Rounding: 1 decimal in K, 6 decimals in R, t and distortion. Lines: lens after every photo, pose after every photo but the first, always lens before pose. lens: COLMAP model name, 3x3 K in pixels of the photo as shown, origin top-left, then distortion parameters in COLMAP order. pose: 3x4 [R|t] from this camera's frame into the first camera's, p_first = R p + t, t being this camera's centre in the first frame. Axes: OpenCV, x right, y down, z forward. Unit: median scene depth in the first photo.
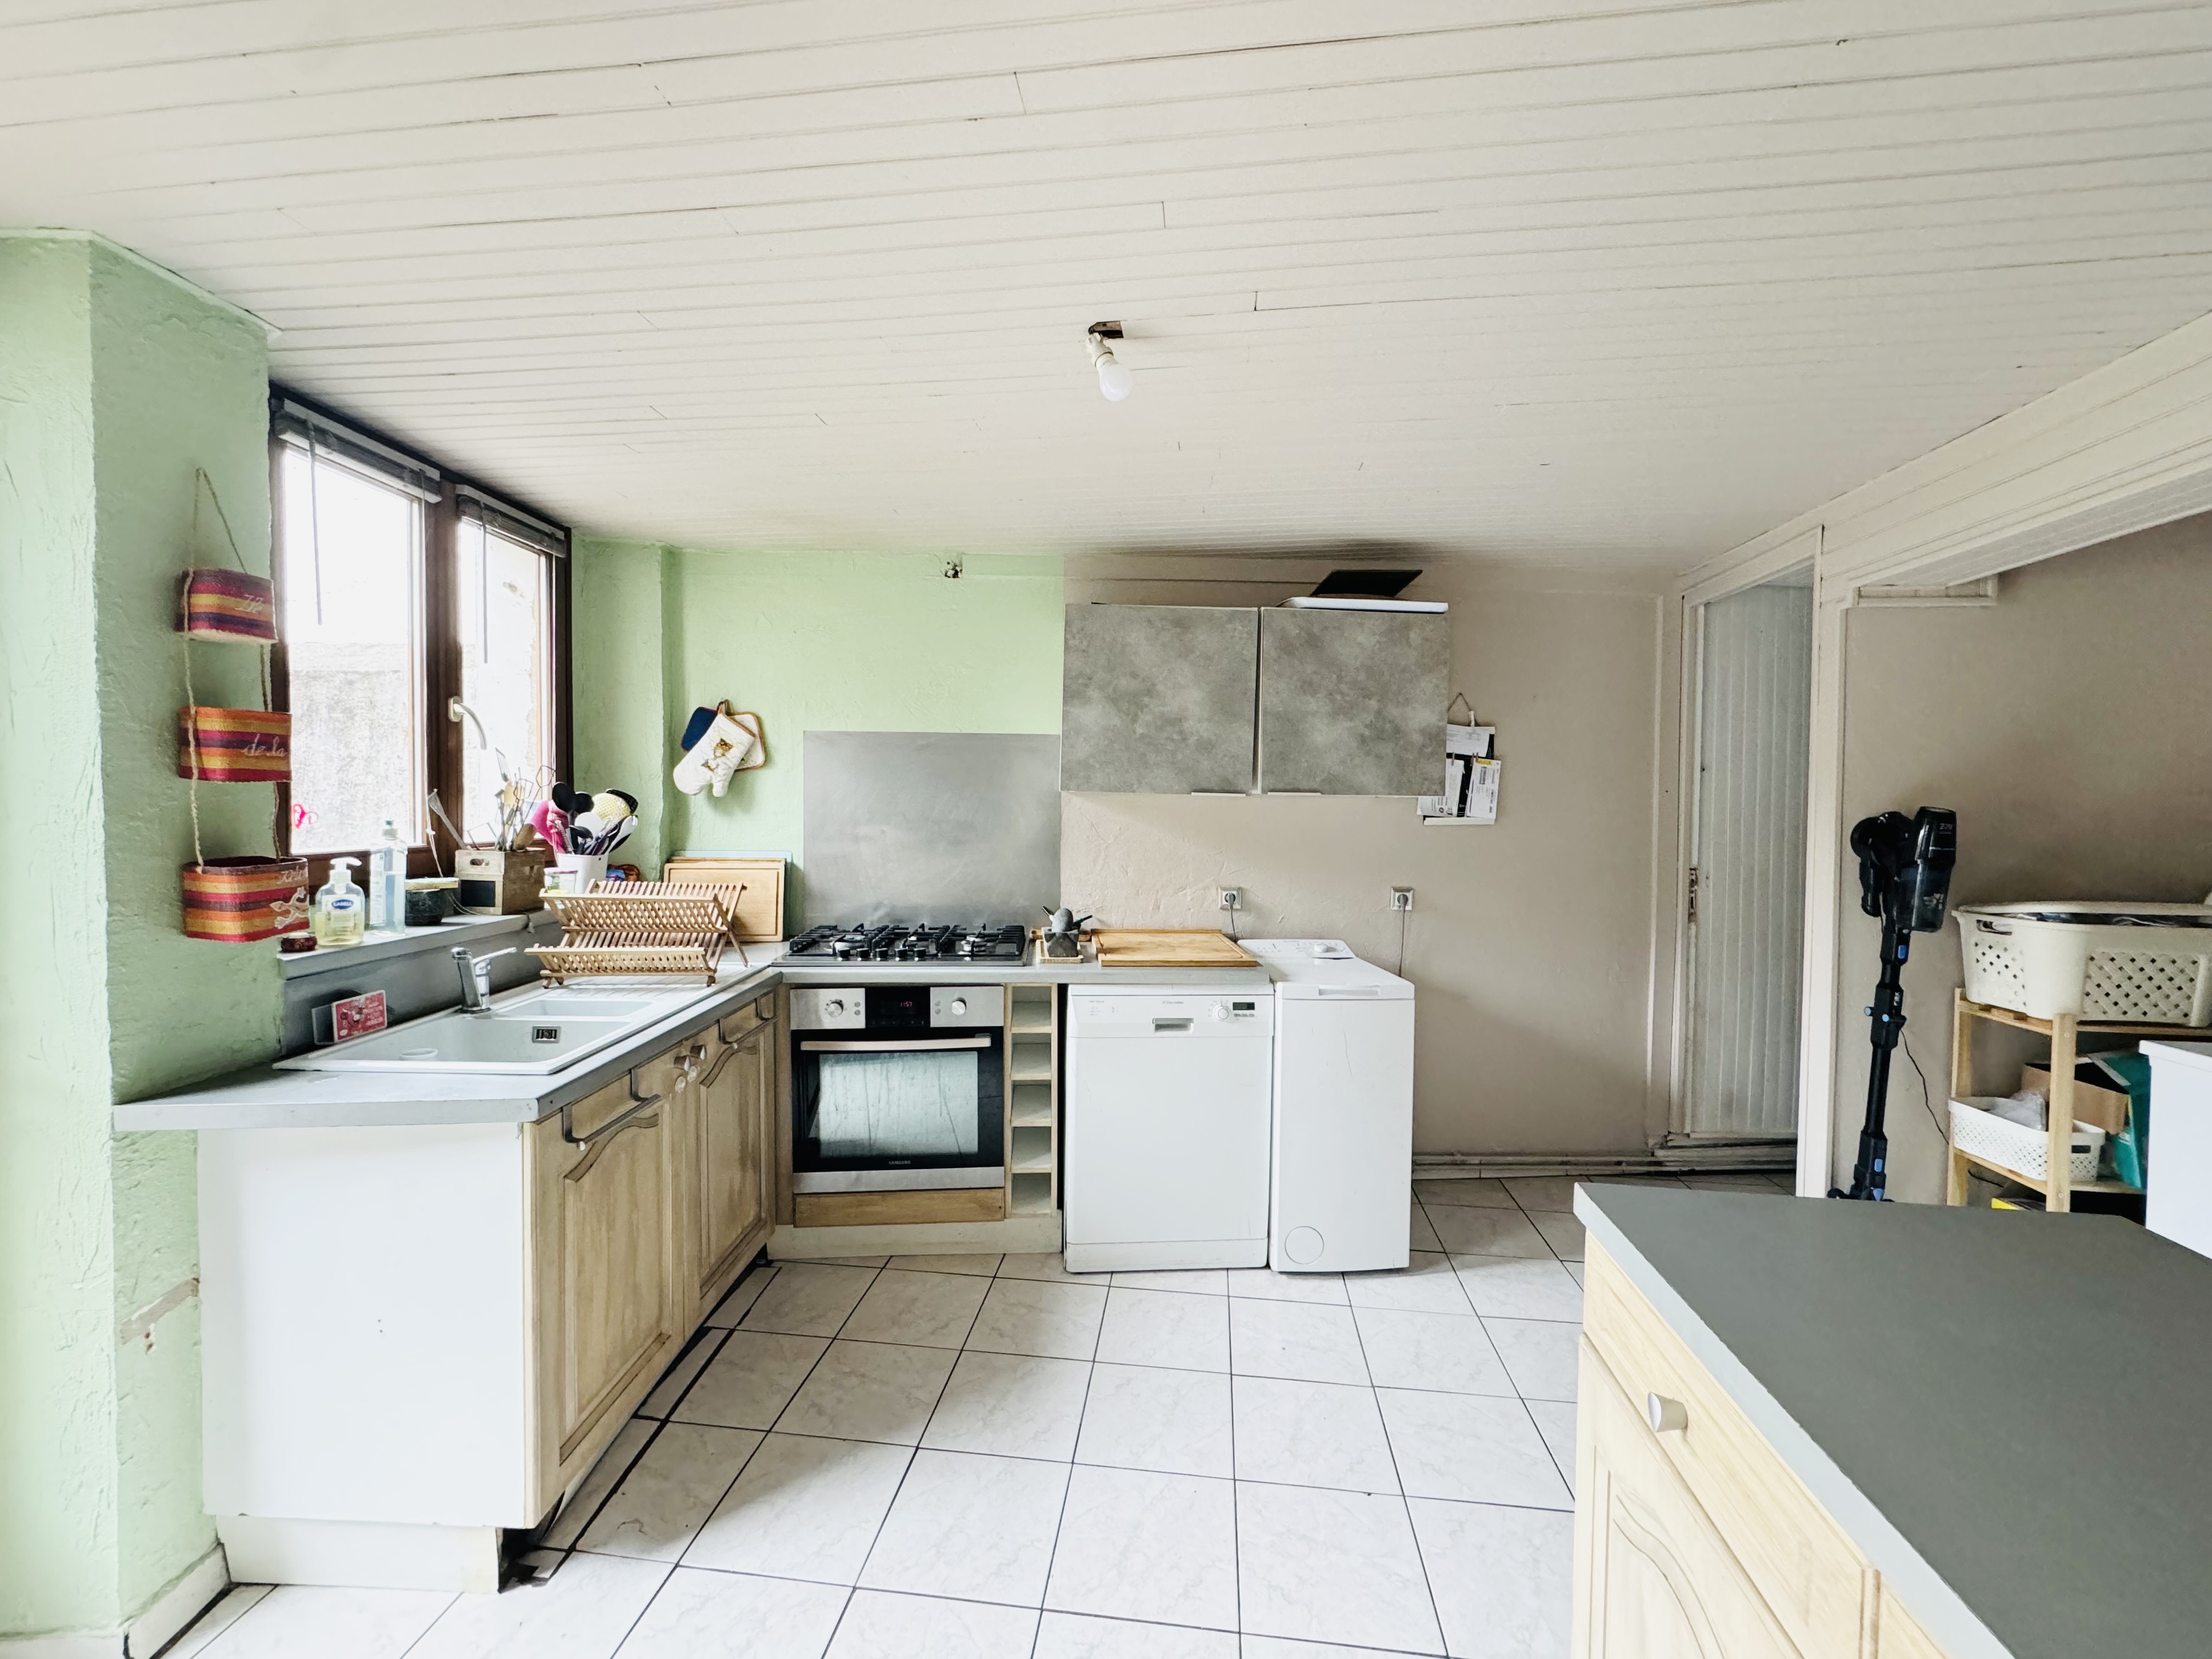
lens RADIAL K [[889.8, 0, 1106.0], [0, 889.8, 829.5], [0, 0, 1]] dist [0.000393, 0.000058]
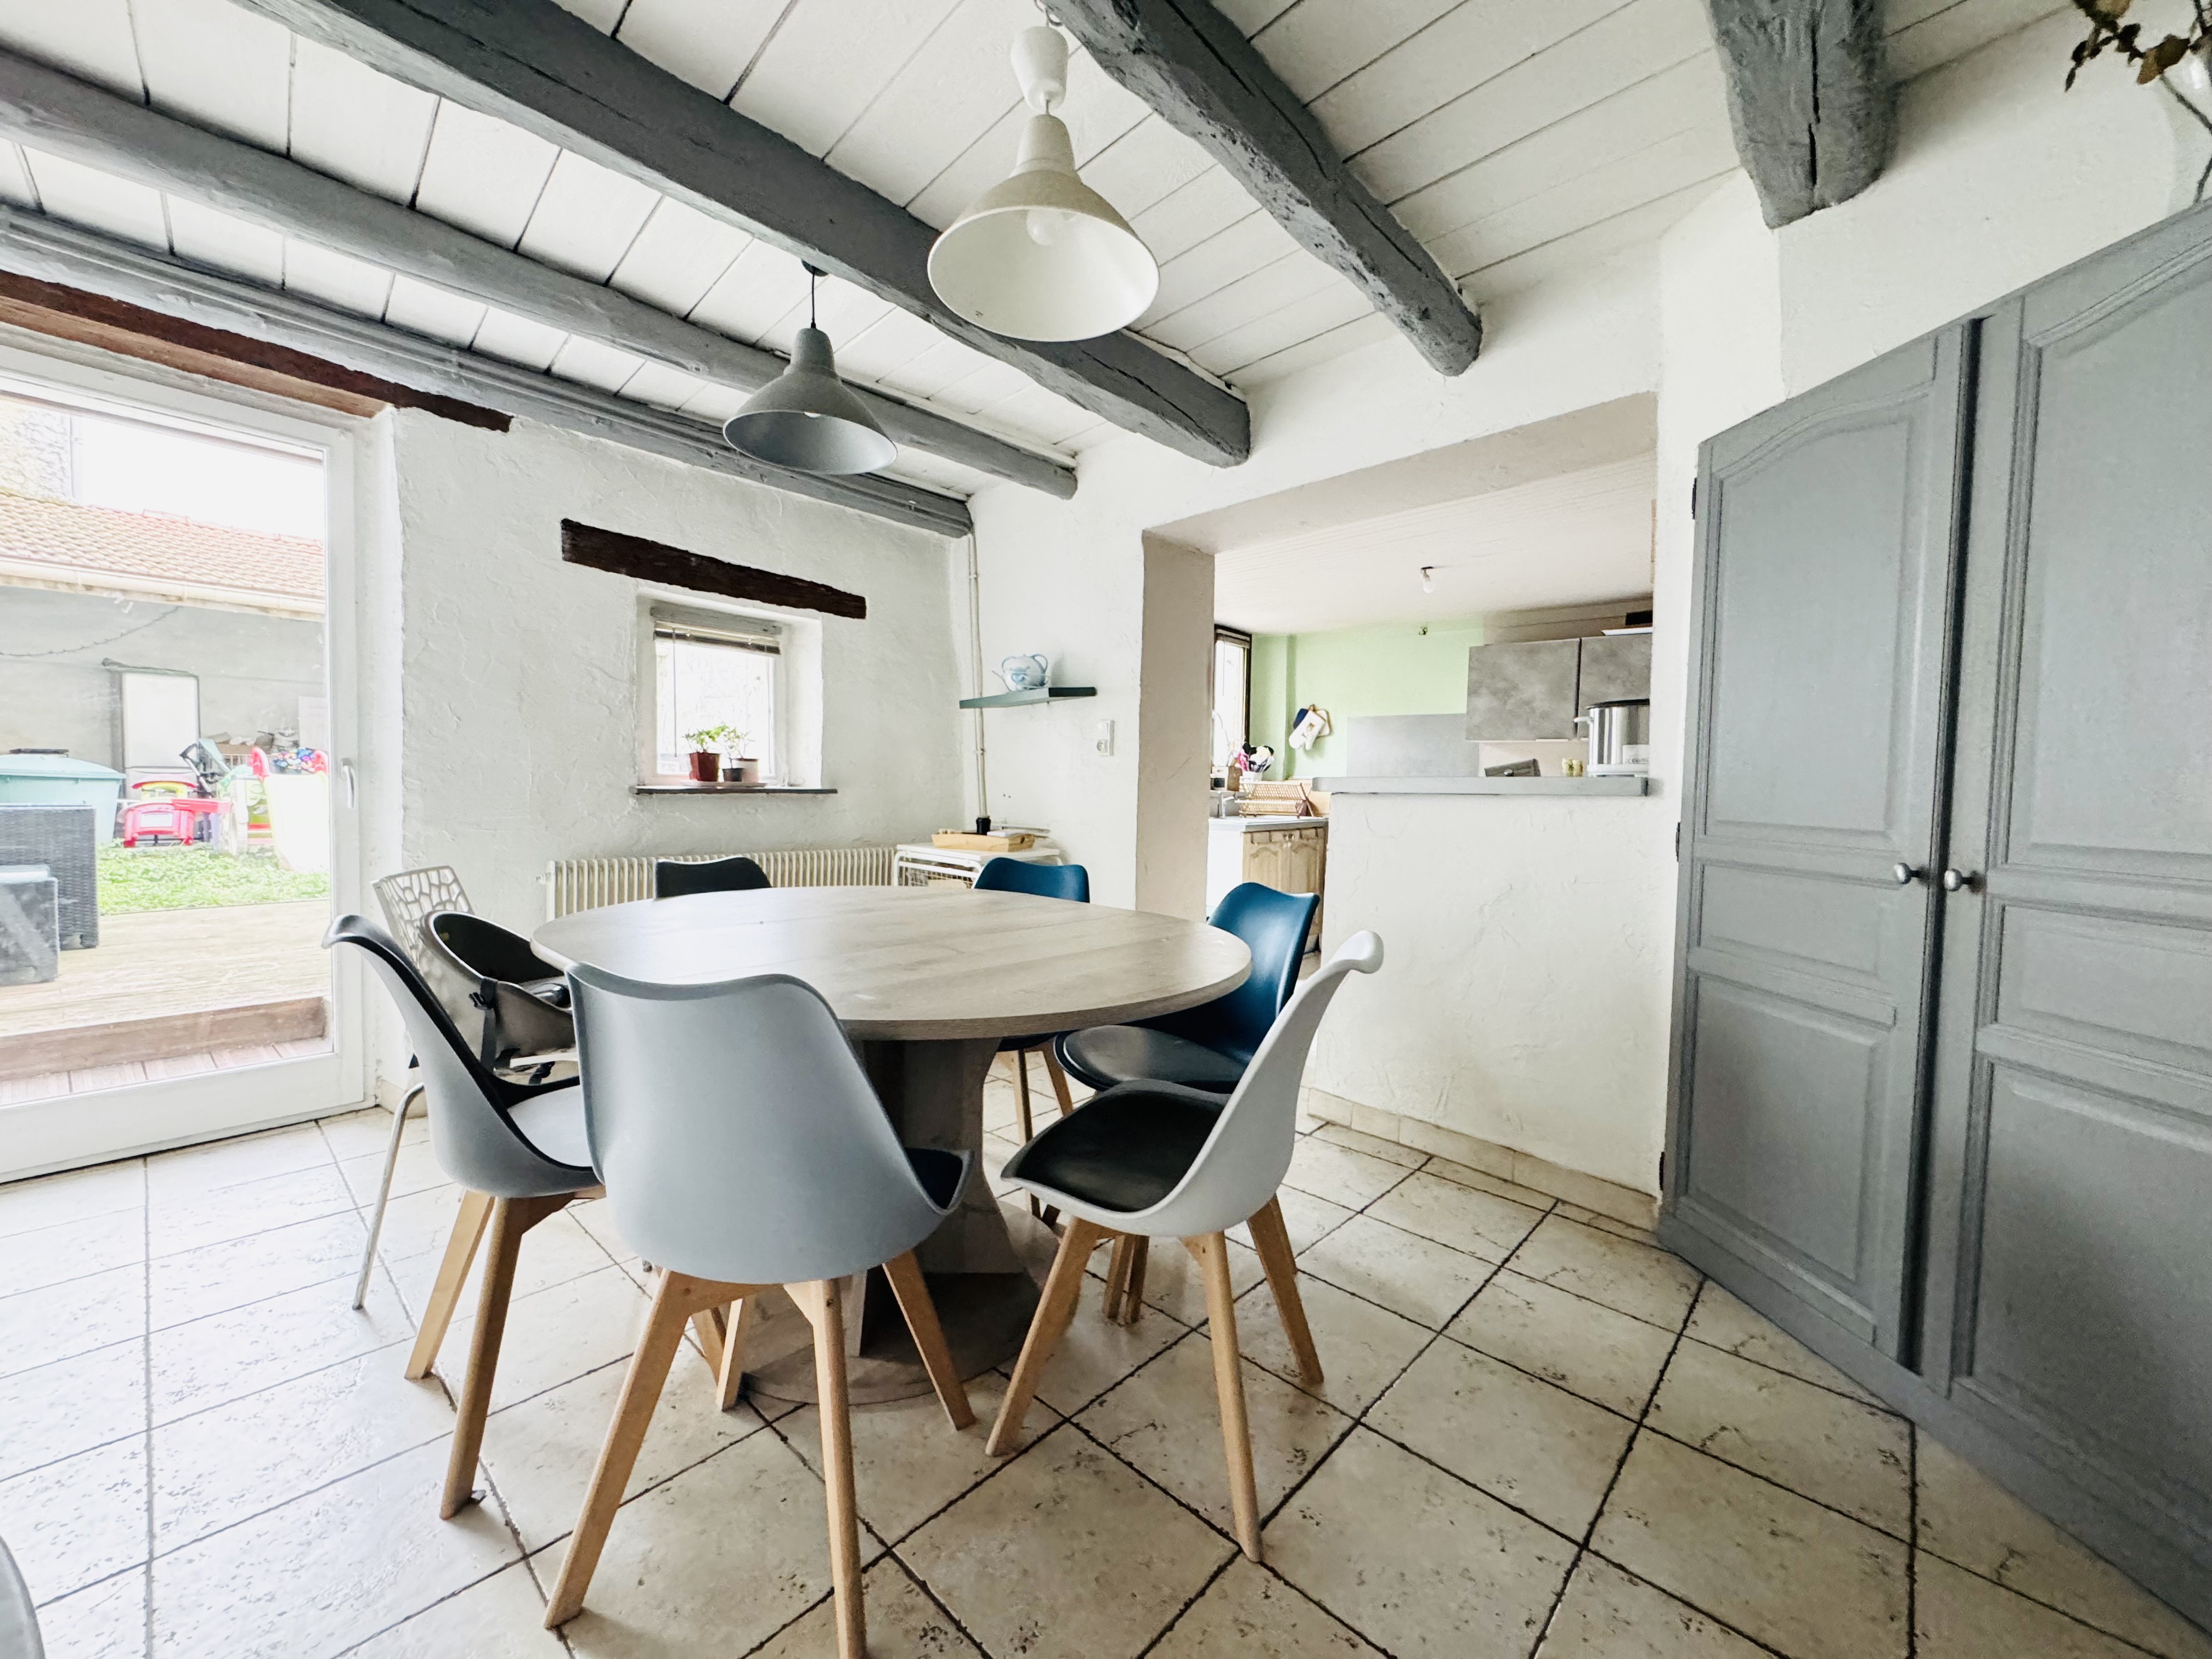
lens RADIAL K [[889.8, 0, 1106.0], [0, 889.8, 829.5], [0, 0, 1]] dist [0.000393, 0.000058]
pose [[0.783813, 0.031634, -0.620191, 0.563915], [-0.028145, 0.999485, 0.015411, 0.148247], [0.620359, 0.005376, 0.784300, -1.068559]]
